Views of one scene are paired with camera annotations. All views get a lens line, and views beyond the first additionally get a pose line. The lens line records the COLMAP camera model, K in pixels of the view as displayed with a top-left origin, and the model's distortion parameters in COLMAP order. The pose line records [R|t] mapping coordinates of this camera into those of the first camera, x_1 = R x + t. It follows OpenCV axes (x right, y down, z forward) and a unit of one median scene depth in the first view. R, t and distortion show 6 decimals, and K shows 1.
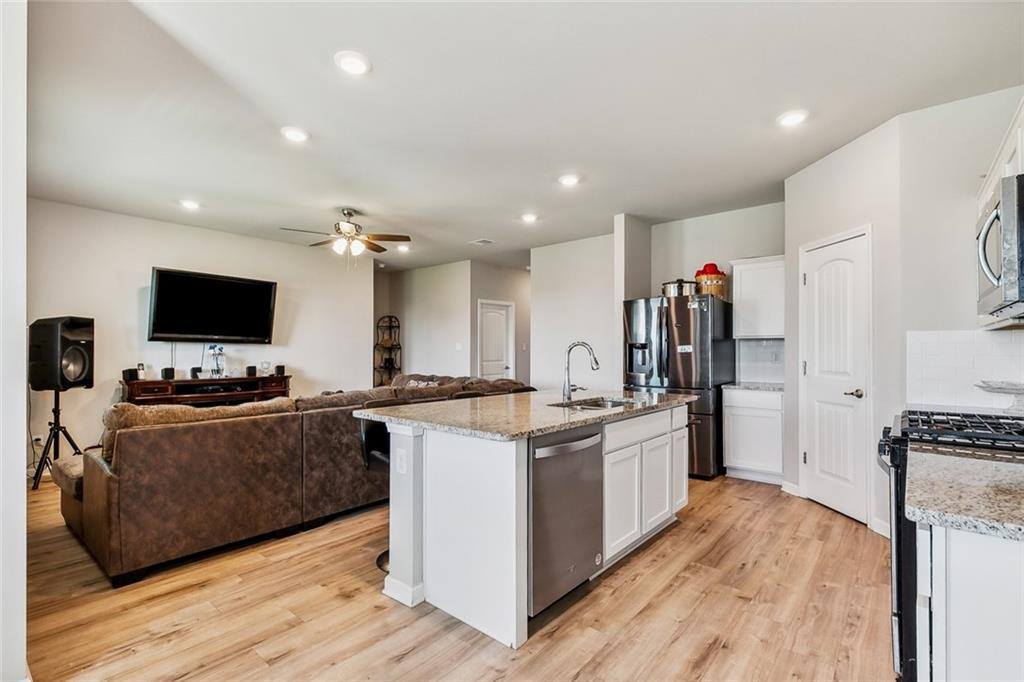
lens RADIAL K [[467.4, 0, 502.5], [0, 467.4, 348.5], [0, 0, 1]] dist [-0.003522, 0.000823]
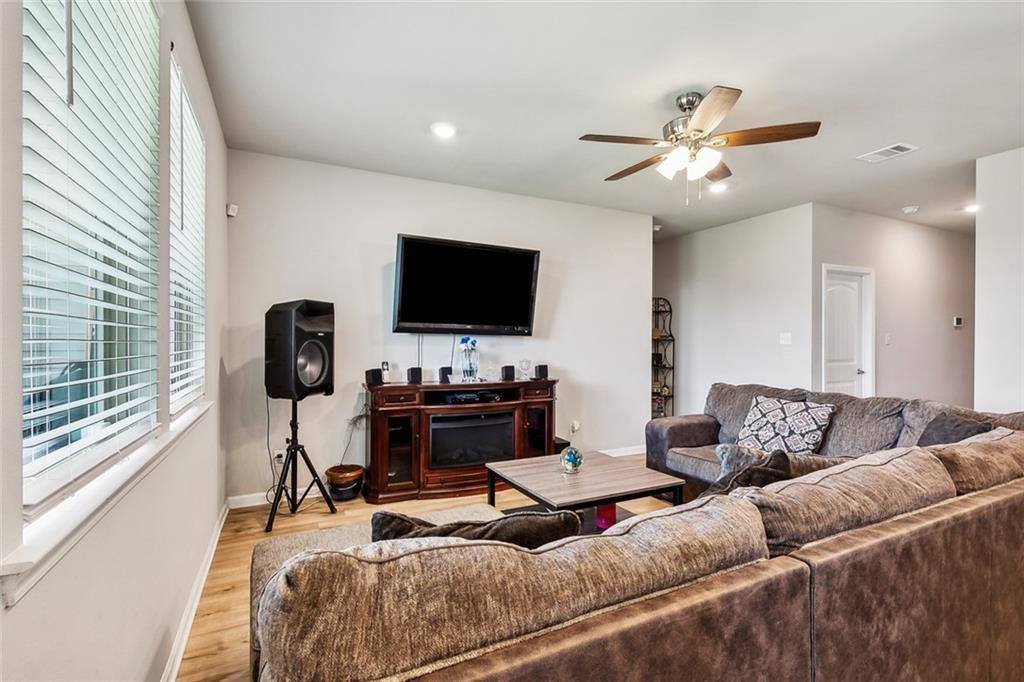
lens RADIAL K [[467.4, 0, 517.7], [0, 467.4, 340.8], [0, 0, 1]] dist [-0.003522, 0.000823]
pose [[0.925731, 0.001742, -0.378180, -0.281654], [-0.000060, 0.999990, 0.004460, -0.005879], [0.378184, -0.004106, 0.925721, 0.369720]]
